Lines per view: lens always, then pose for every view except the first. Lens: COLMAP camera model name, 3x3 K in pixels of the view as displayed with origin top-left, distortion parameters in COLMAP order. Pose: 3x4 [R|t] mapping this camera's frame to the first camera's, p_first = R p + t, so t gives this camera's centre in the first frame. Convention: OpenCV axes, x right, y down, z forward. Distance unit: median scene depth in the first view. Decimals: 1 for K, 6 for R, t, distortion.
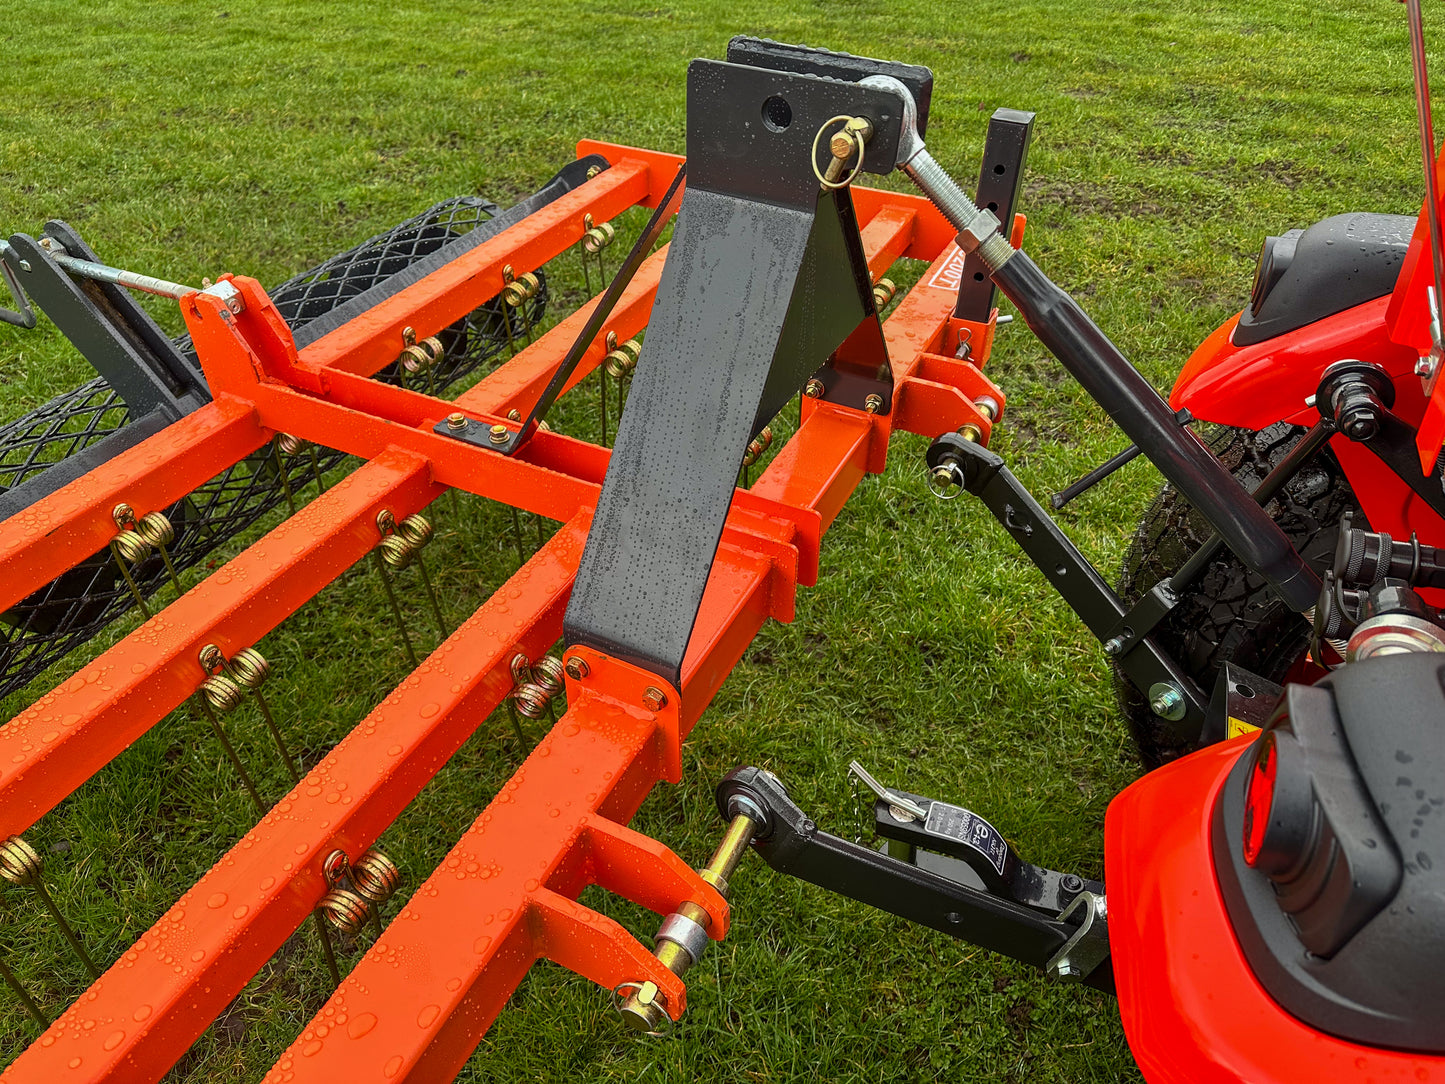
lens RADIAL K [[1036.4, 0, 722.5], [0, 1036.4, 542.0], [0, 0, 1]] dist [0.019274, -0.013821]
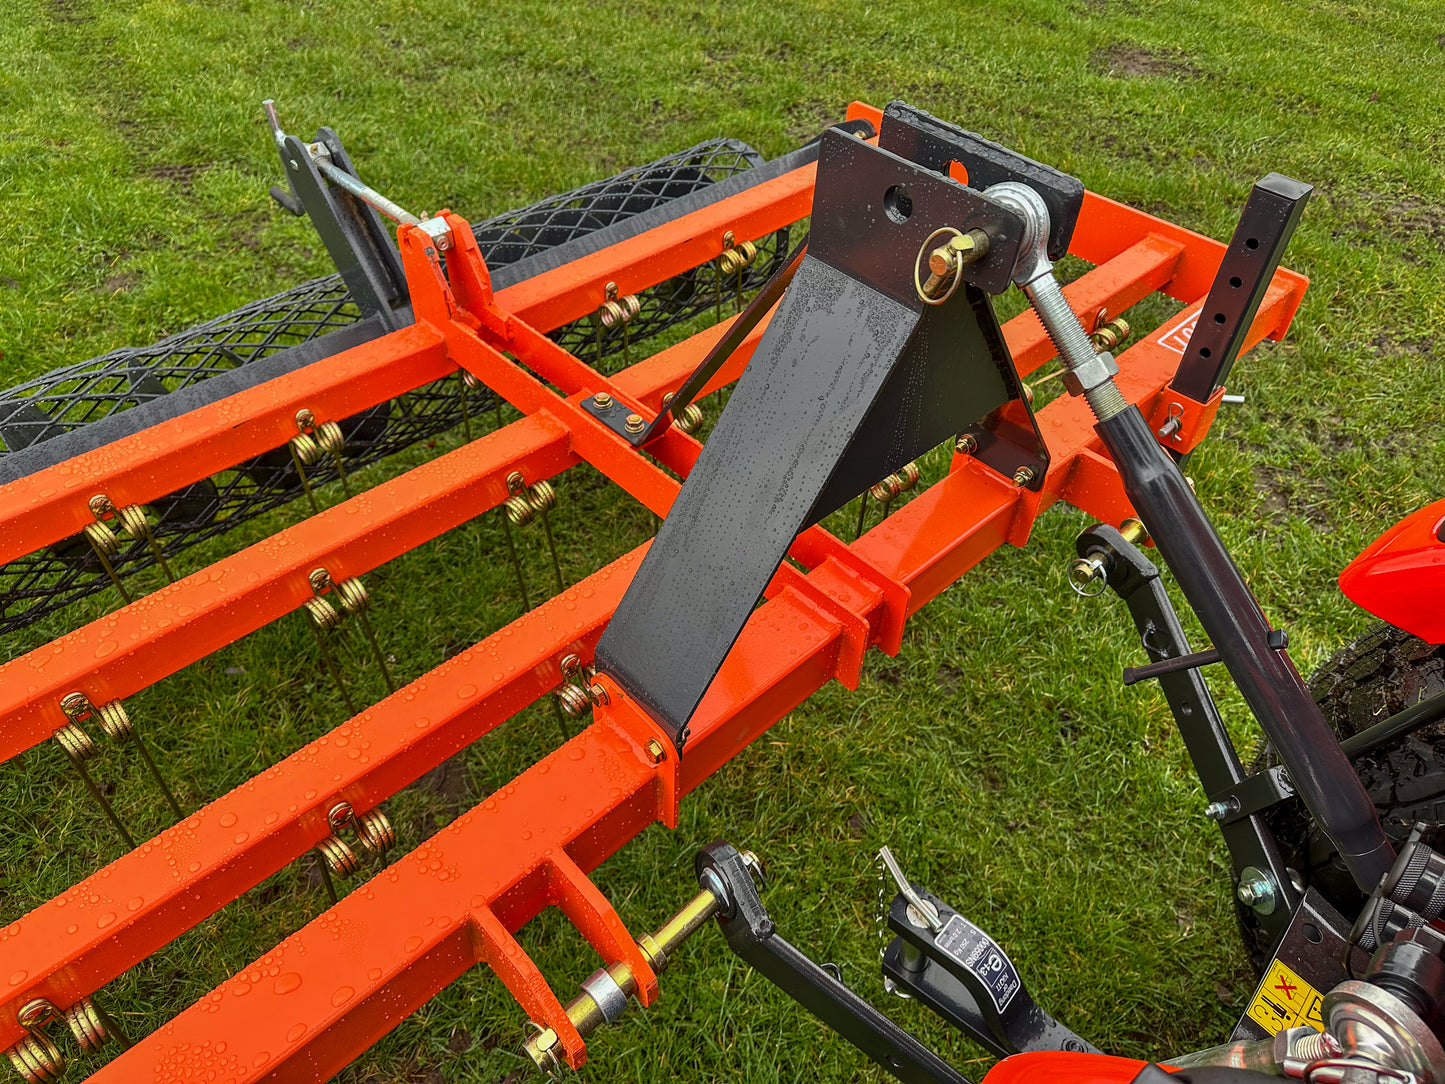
lens RADIAL K [[1040.3, 0, 728.5], [0, 1040.3, 518.2], [0, 0, 1]] dist [0.064802, -0.100429]
pose [[0.940166, 0.246448, -0.235269, 0.092905], [-0.231189, 0.968660, 0.090823, -0.088861], [0.250279, -0.030997, 0.967677, 0.022293]]
